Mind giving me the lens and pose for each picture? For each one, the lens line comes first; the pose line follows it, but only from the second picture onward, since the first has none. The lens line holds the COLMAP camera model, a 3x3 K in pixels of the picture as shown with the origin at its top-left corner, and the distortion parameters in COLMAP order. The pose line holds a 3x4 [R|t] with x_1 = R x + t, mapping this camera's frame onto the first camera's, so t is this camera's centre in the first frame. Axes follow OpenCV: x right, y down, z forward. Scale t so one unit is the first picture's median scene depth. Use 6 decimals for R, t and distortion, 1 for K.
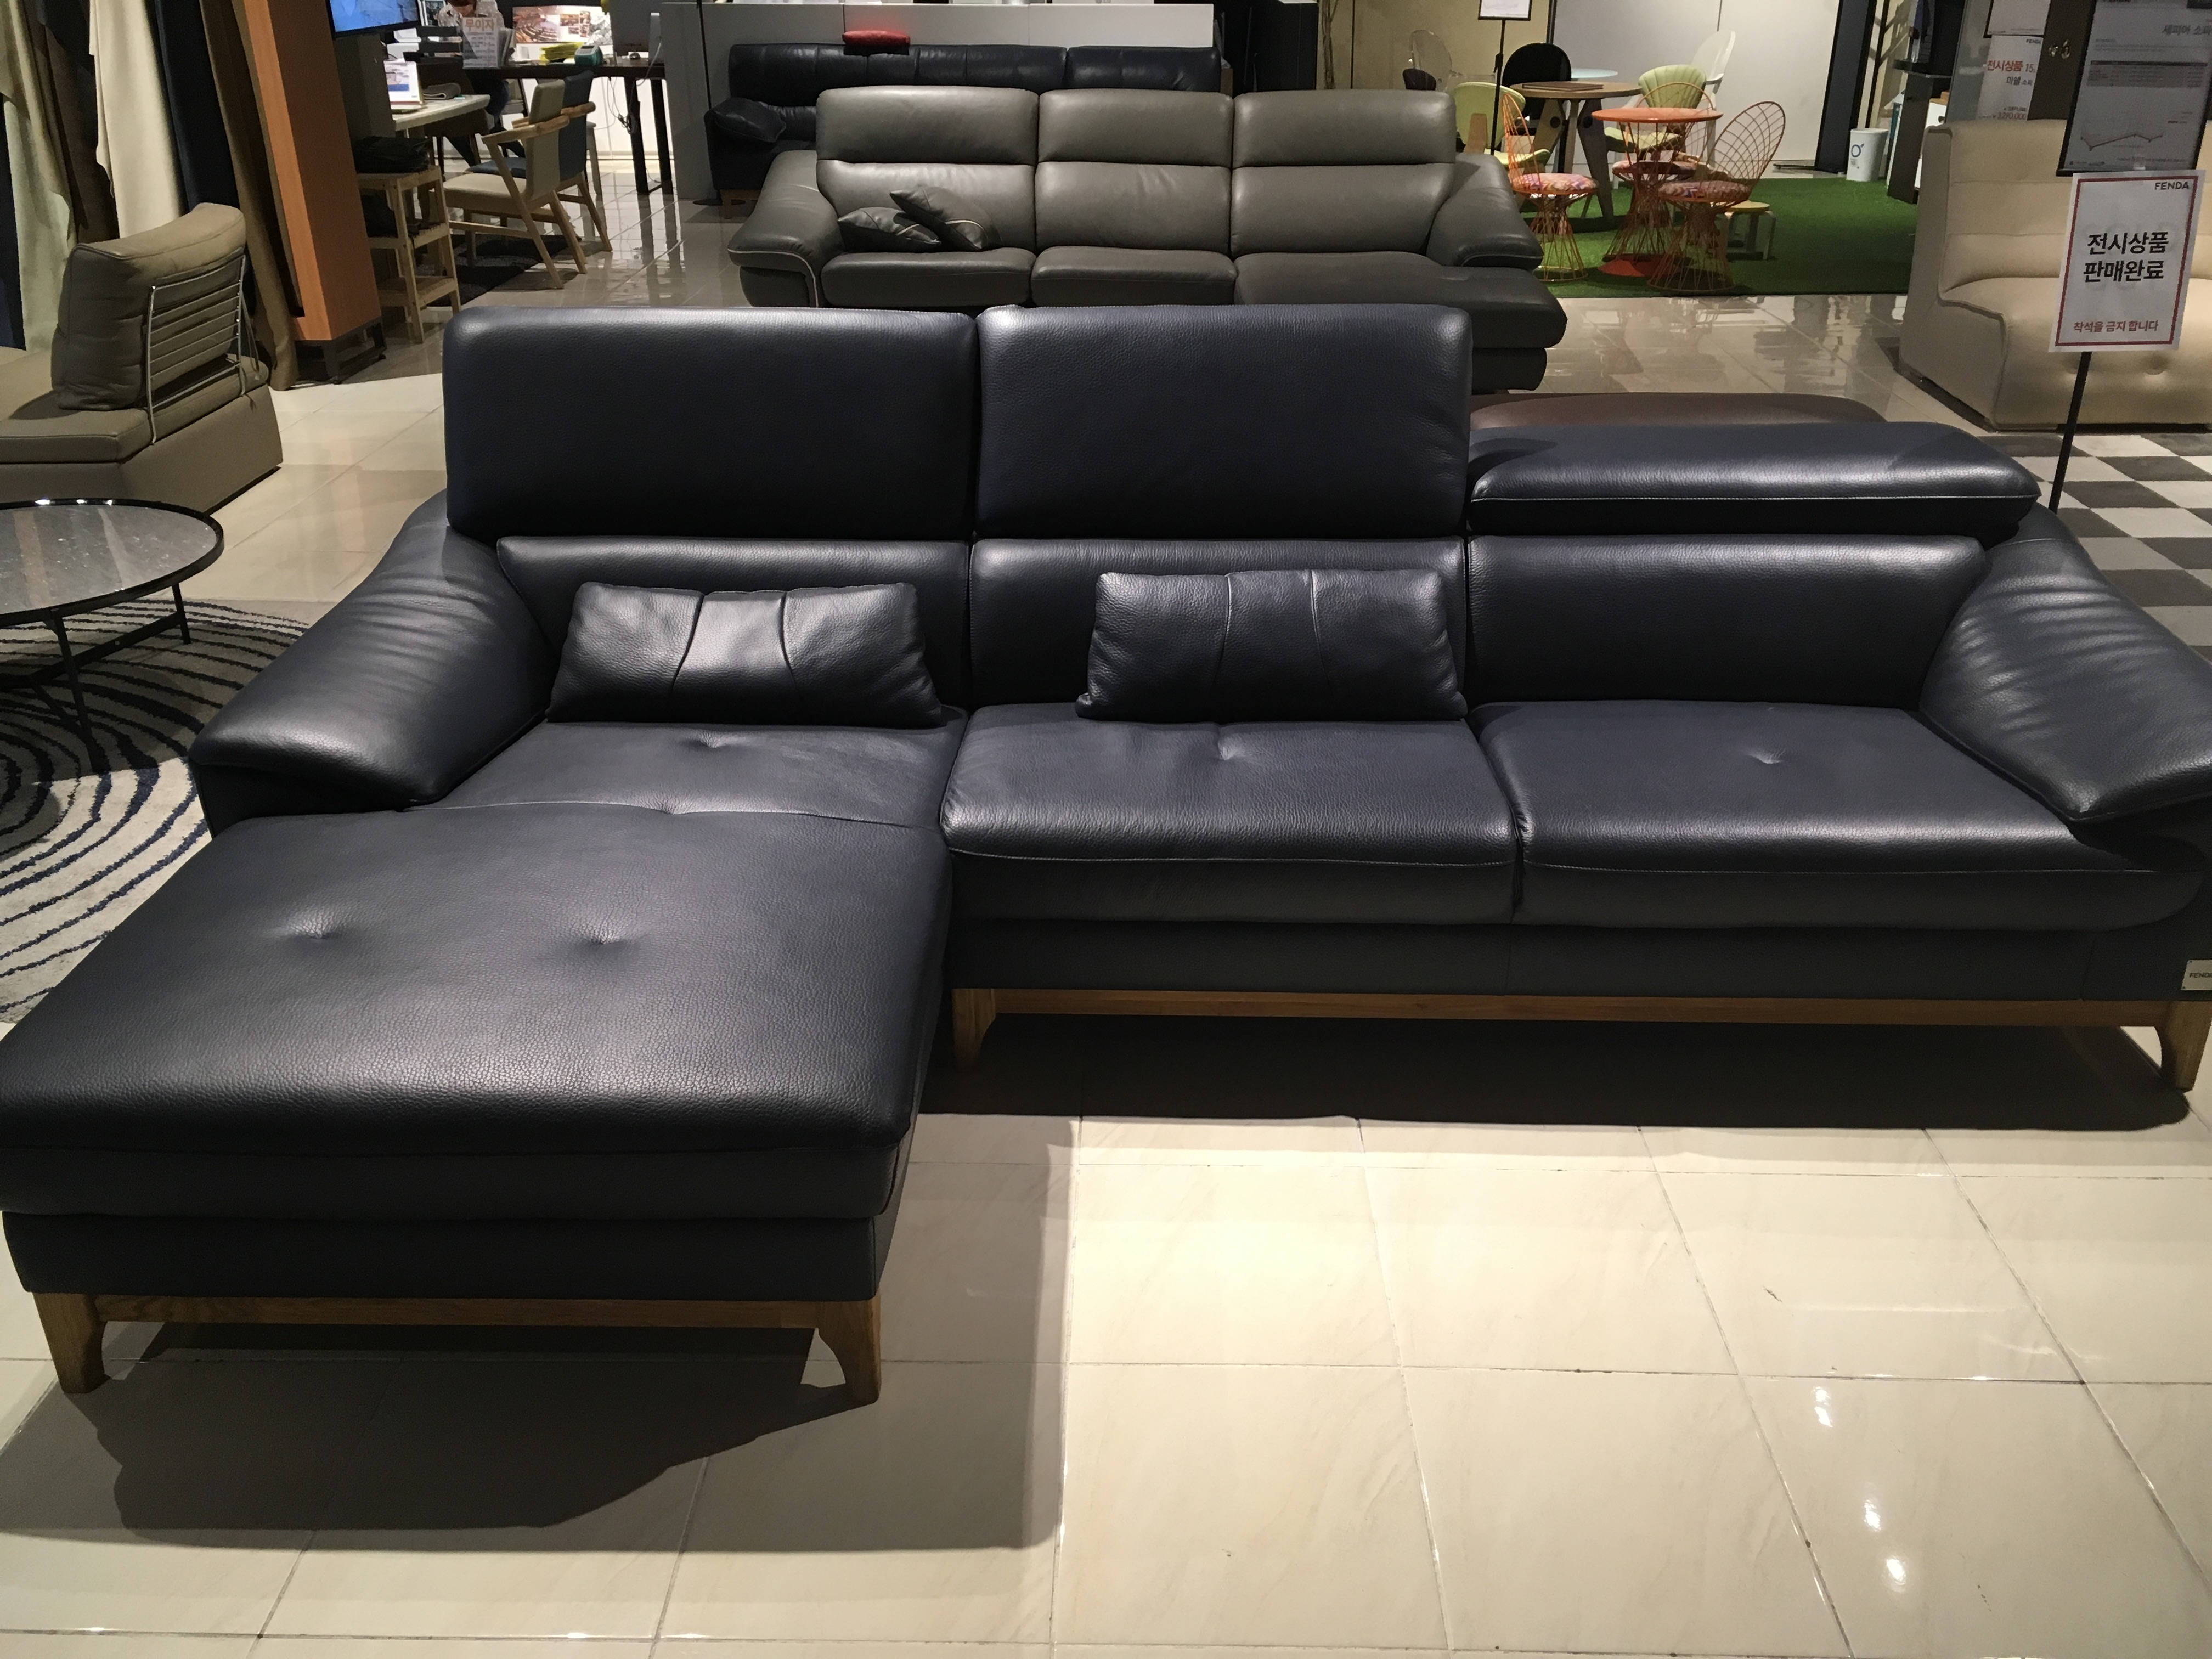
lens RADIAL K [[1901.0, 0, 1105.1], [0, 1901.0, 829.8], [0, 0, 1]] dist [0.000487, -0.021052]
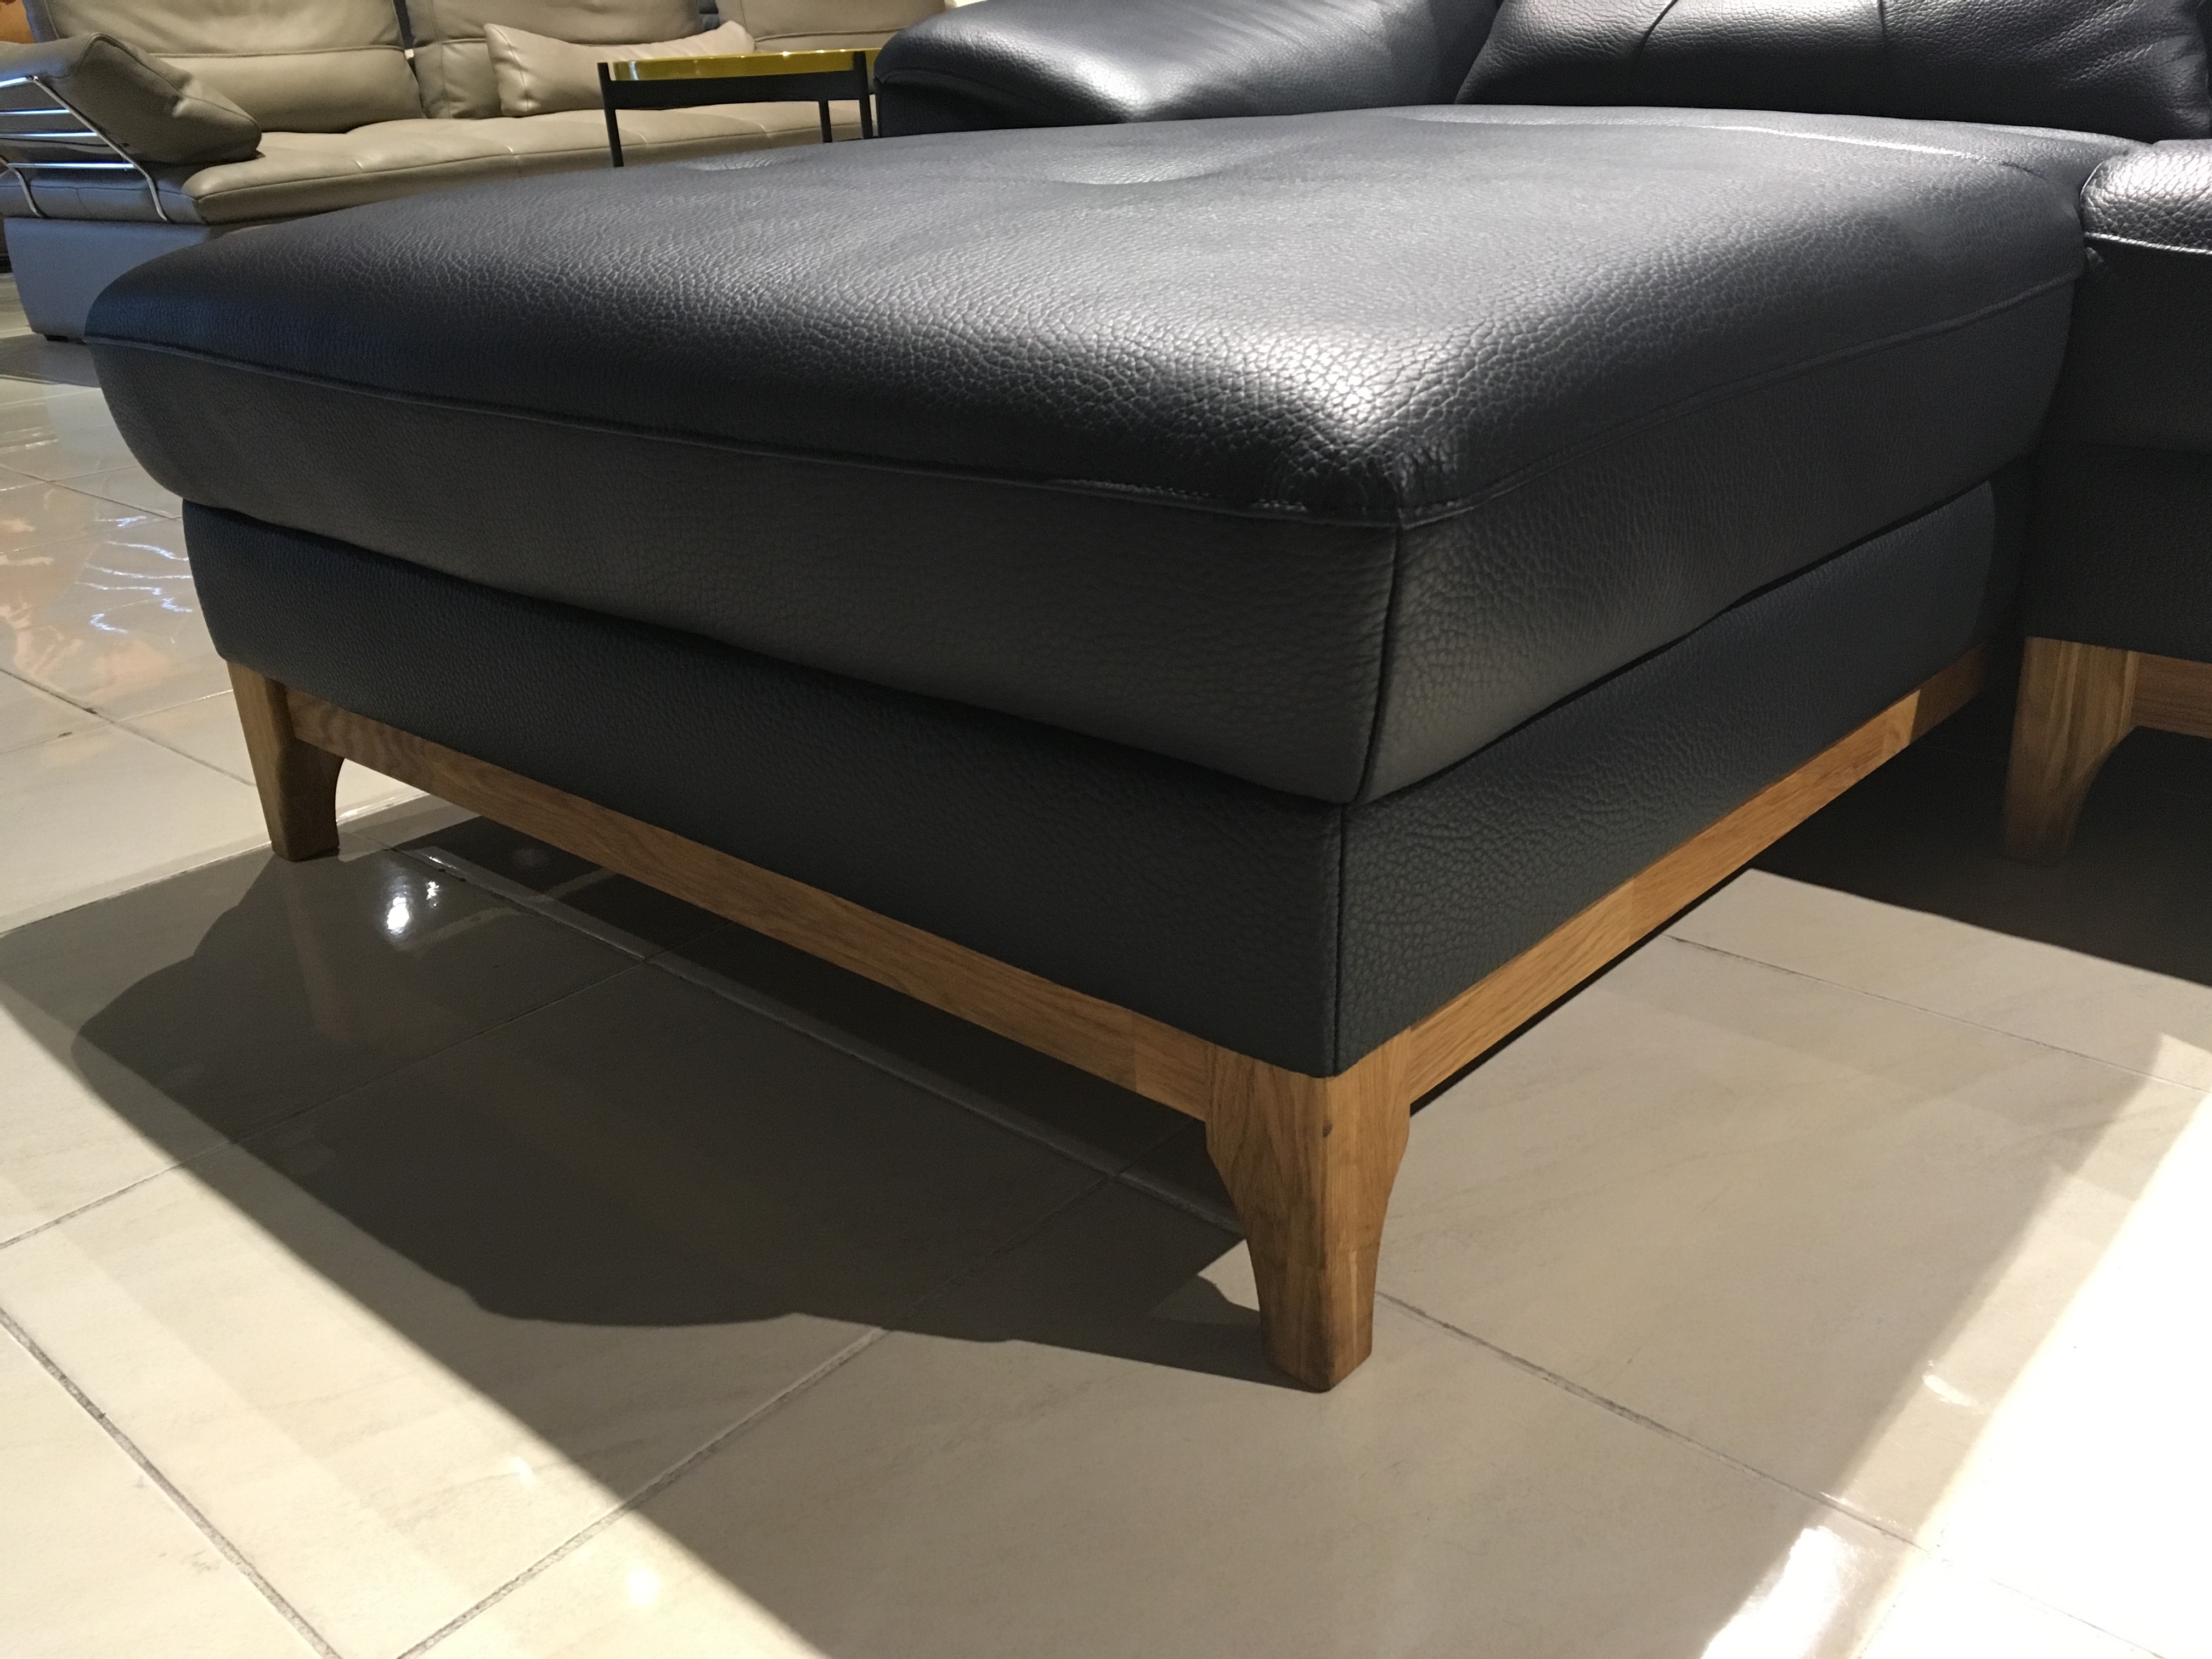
lens RADIAL K [[1901.0, 0, 1105.7], [0, 1901.0, 837.2], [0, 0, 1]] dist [0.000487, -0.021052]
pose [[0.755320, 0.231636, -0.613056, 0.044941], [-0.241538, 0.967995, 0.068157, 0.191843], [0.609222, 0.096595, 0.787094, 0.705175]]
